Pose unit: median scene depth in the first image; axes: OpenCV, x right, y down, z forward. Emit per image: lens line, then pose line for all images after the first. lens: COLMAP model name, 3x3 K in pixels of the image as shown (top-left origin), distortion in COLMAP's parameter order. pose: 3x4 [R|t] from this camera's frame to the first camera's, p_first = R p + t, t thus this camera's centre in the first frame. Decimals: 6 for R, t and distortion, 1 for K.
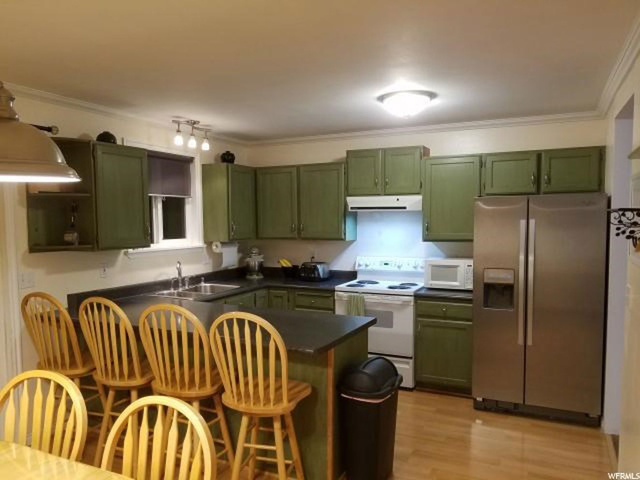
lens RADIAL K [[502.7, 0, 317.0], [0, 502.7, 239.8], [0, 0, 1]] dist [-0.005685, 0.000961]
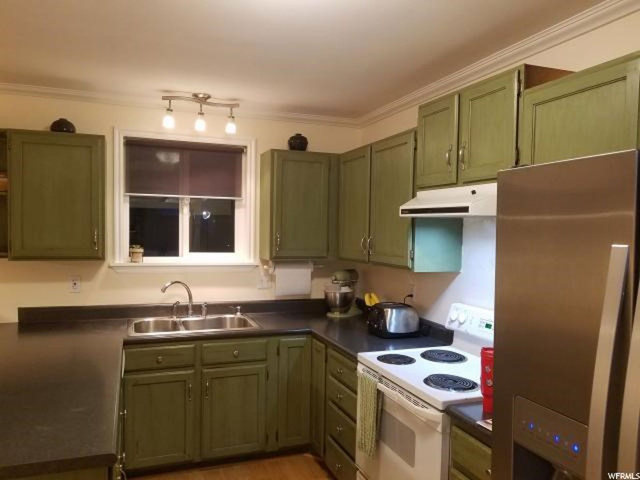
lens RADIAL K [[502.7, 0, 318.4], [0, 502.7, 240.8], [0, 0, 1]] dist [-0.005685, 0.000961]
pose [[0.715079, 0.035811, -0.698126, 0.380556], [-0.053569, 0.998557, -0.003648, -0.026069], [0.696988, 0.040007, 0.715966, 0.564267]]
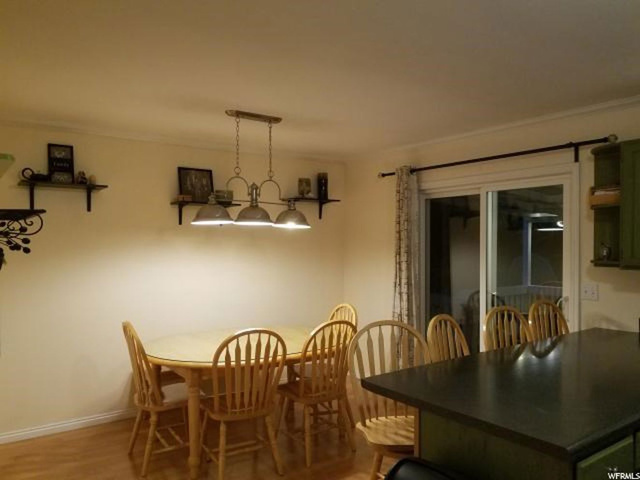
lens RADIAL K [[502.7, 0, 316.0], [0, 502.7, 242.0], [0, 0, 1]] dist [-0.005685, 0.000961]
pose [[-0.472016, 0.005483, -0.881573, 0.430297], [-0.025854, 0.999464, 0.020059, -0.020793], [0.881211, 0.032260, -0.471621, 0.711249]]
